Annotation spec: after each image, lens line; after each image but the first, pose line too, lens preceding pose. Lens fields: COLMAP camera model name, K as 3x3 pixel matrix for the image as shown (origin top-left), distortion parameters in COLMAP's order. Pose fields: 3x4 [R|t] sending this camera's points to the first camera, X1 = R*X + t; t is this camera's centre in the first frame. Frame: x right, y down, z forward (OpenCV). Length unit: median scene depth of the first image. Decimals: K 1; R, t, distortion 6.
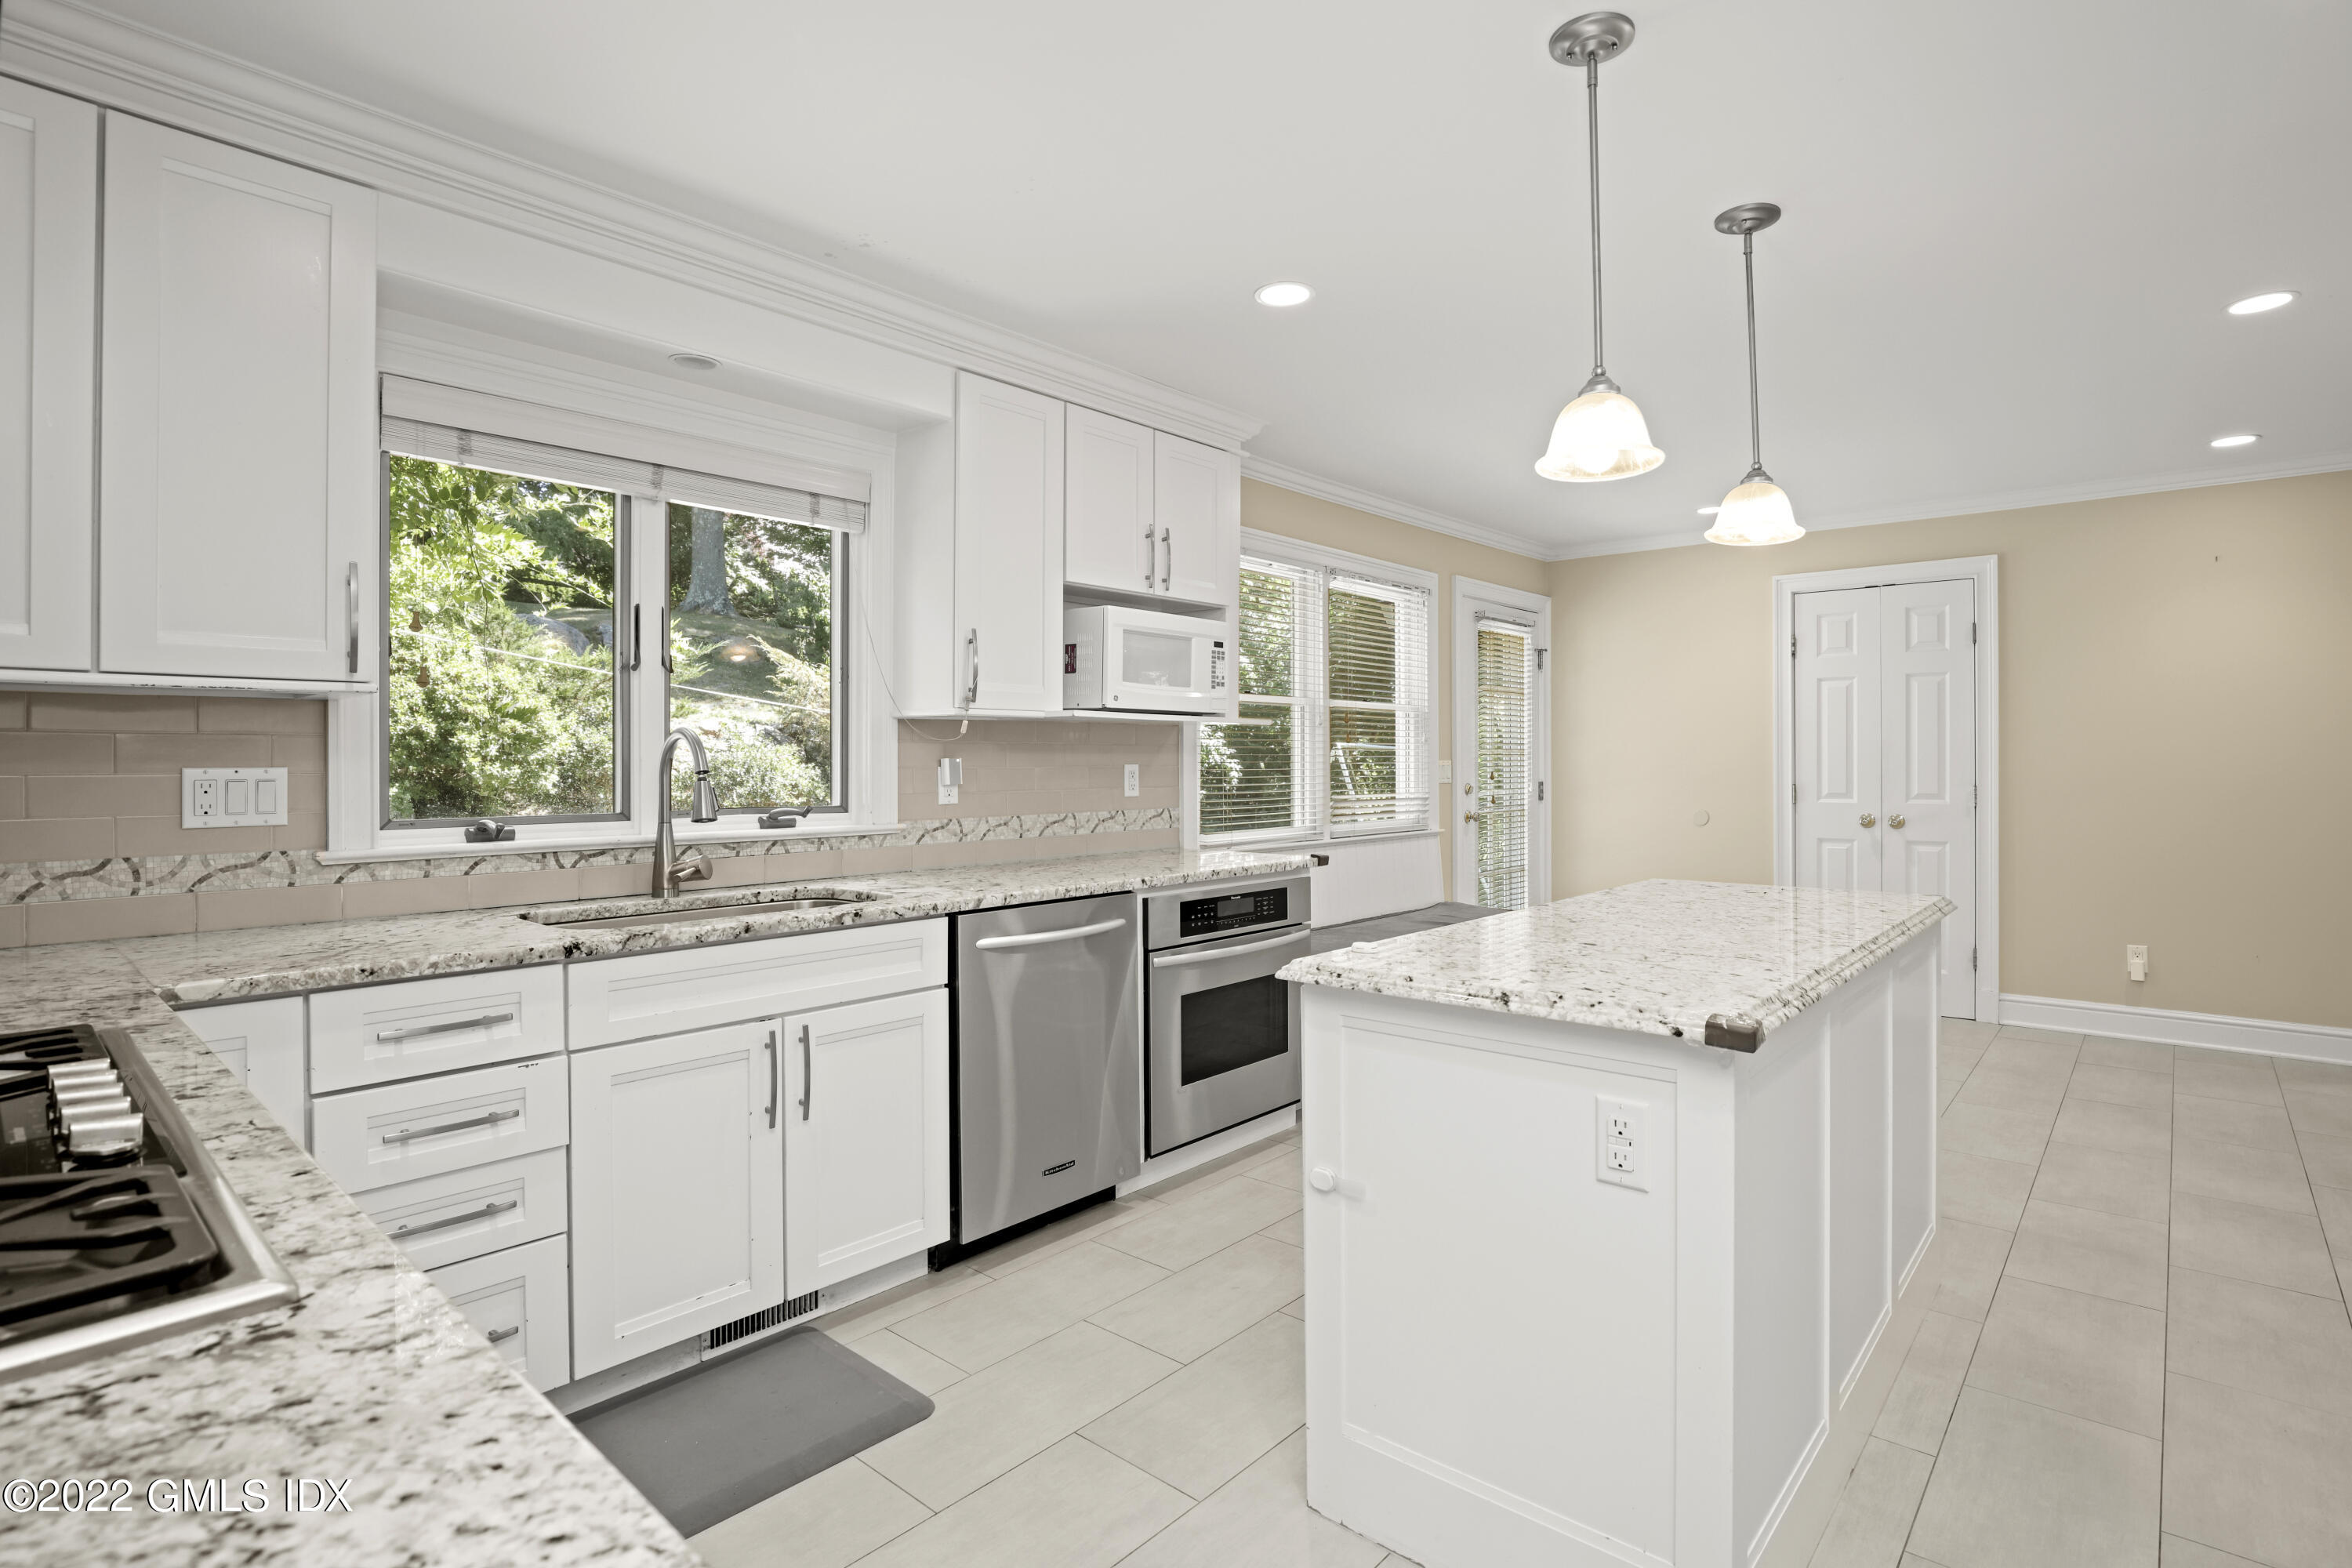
lens RADIAL K [[1152.5, 0, 1177.8], [0, 1152.5, 760.5], [0, 0, 1]] dist [0.001800, 0.000391]
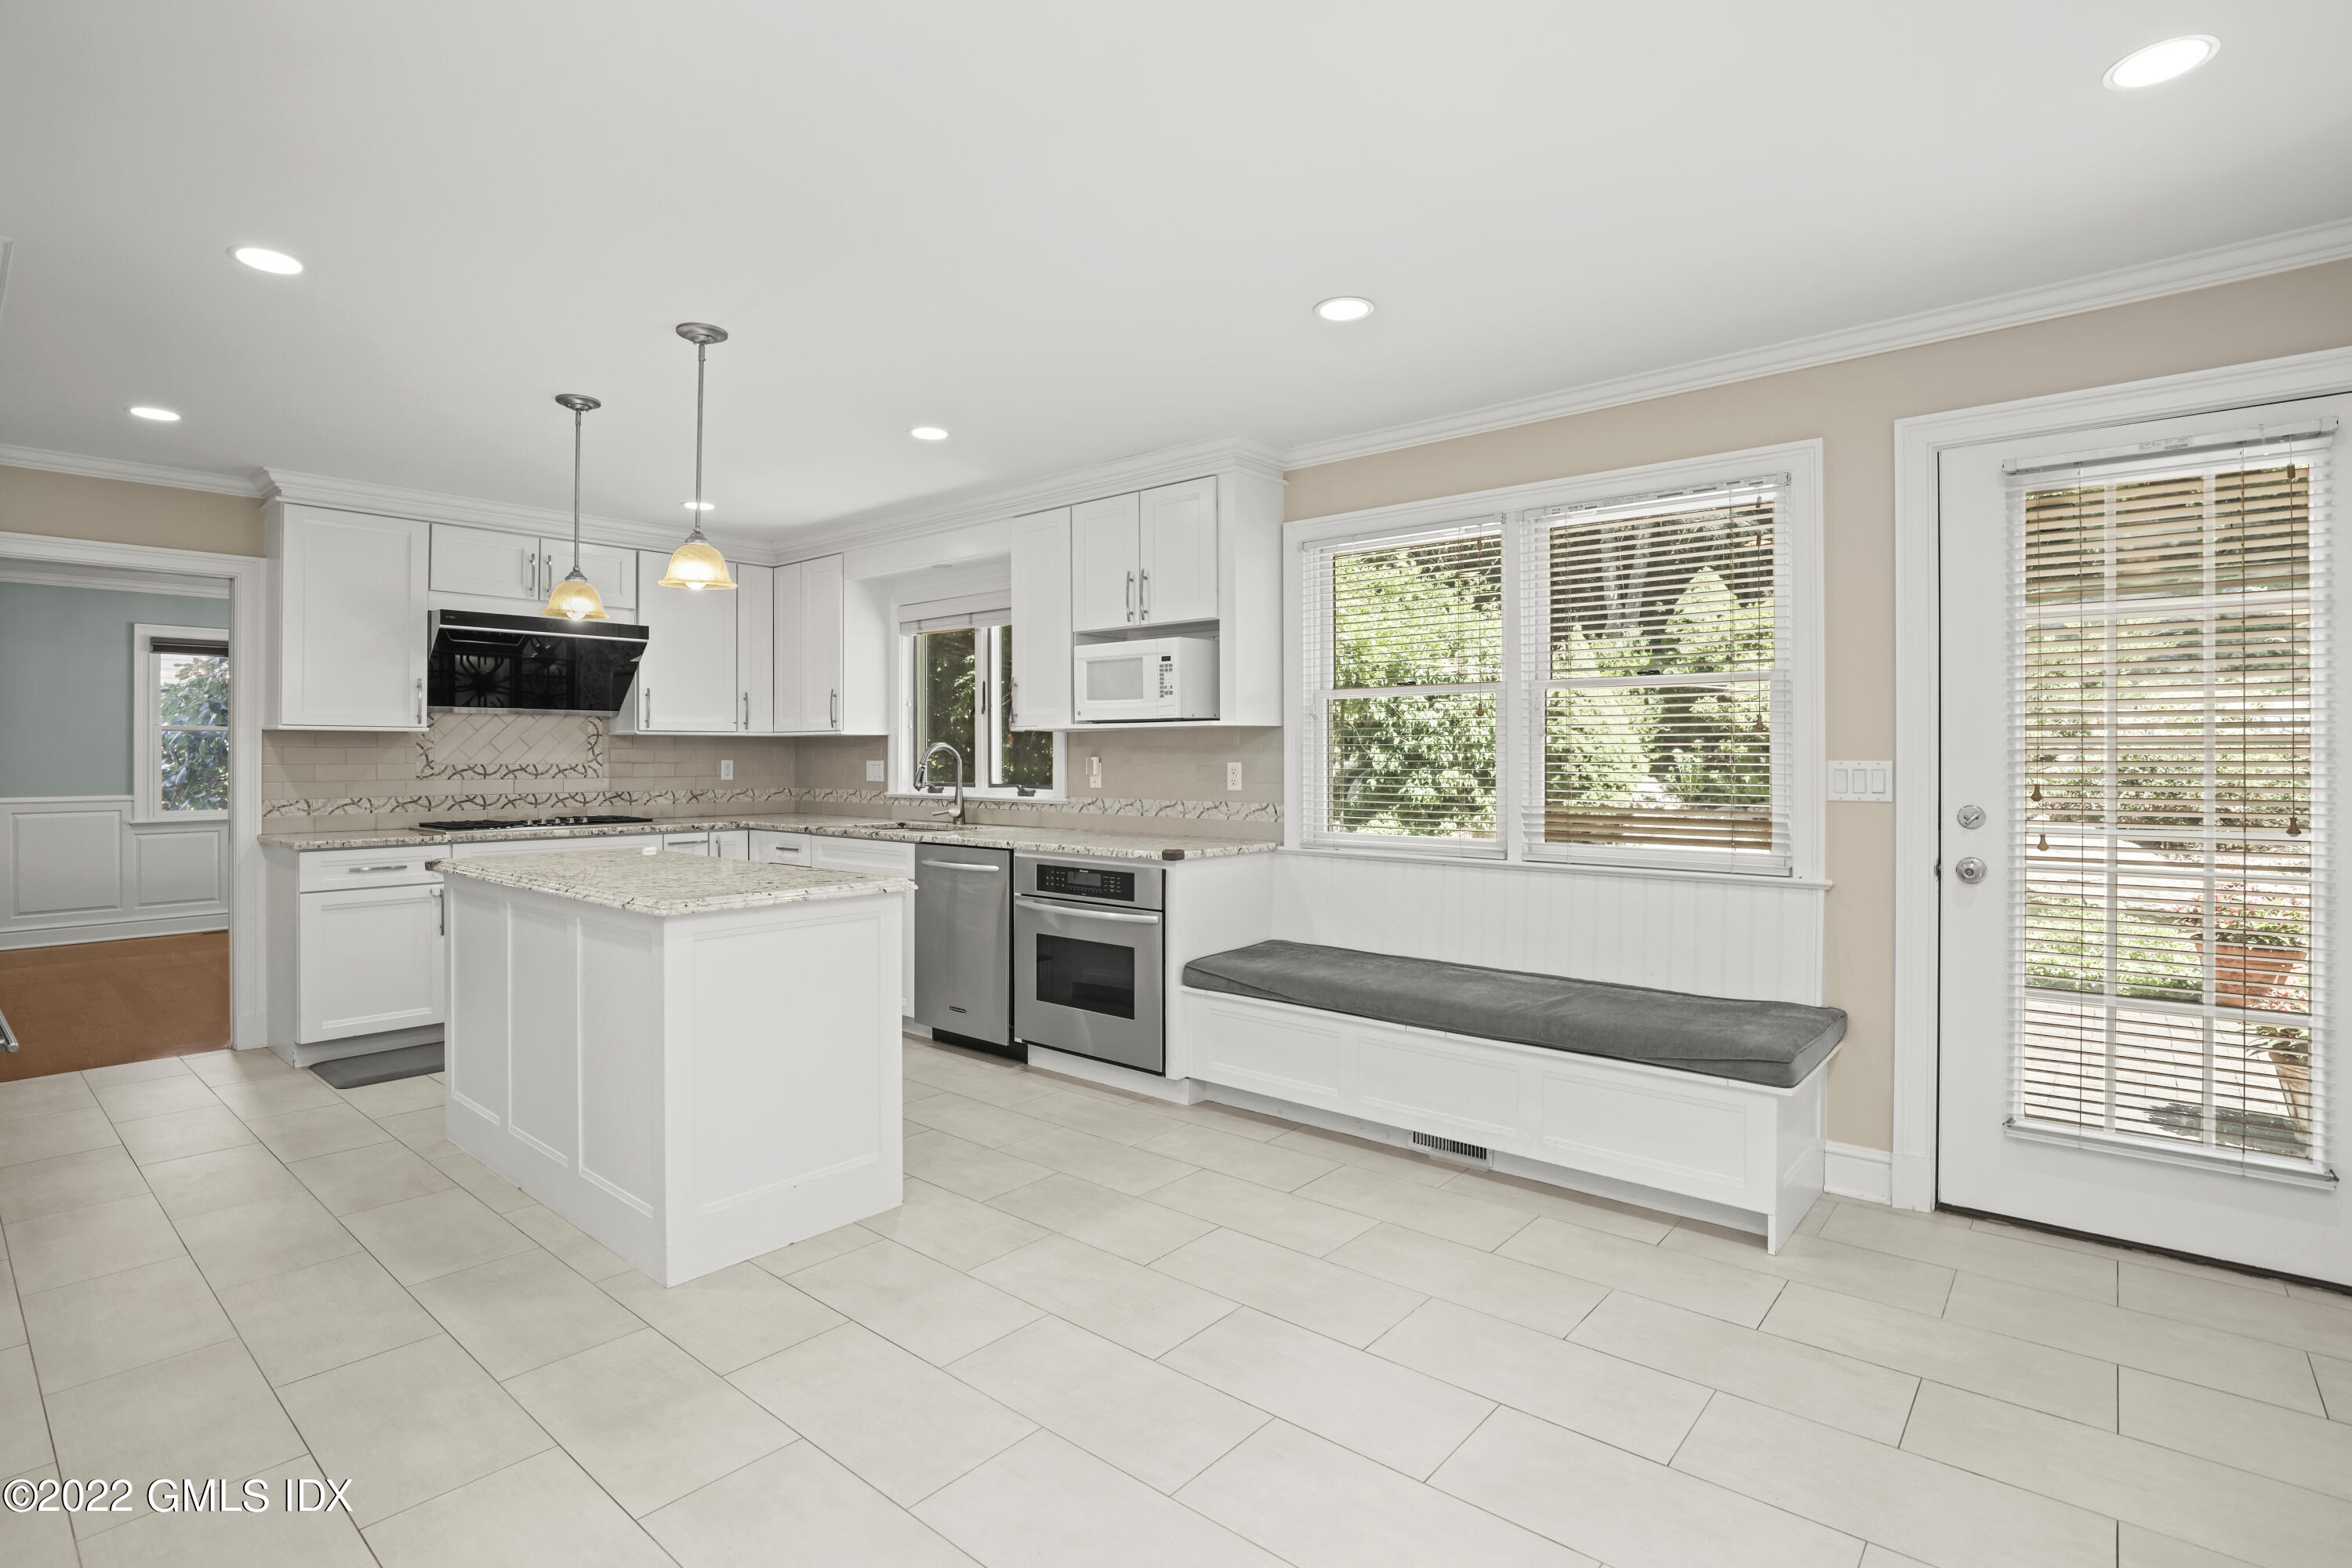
lens RADIAL K [[1098.5, 0, 1179.4], [0, 1098.5, 754.3], [0, 0, 1]] dist [-0.000813, -0.000124]
pose [[0.032219, 0.001860, -0.999479, 1.165065], [0.002288, 0.999996, 0.001934, -0.007590], [0.999478, -0.002349, 0.032214, 1.009419]]
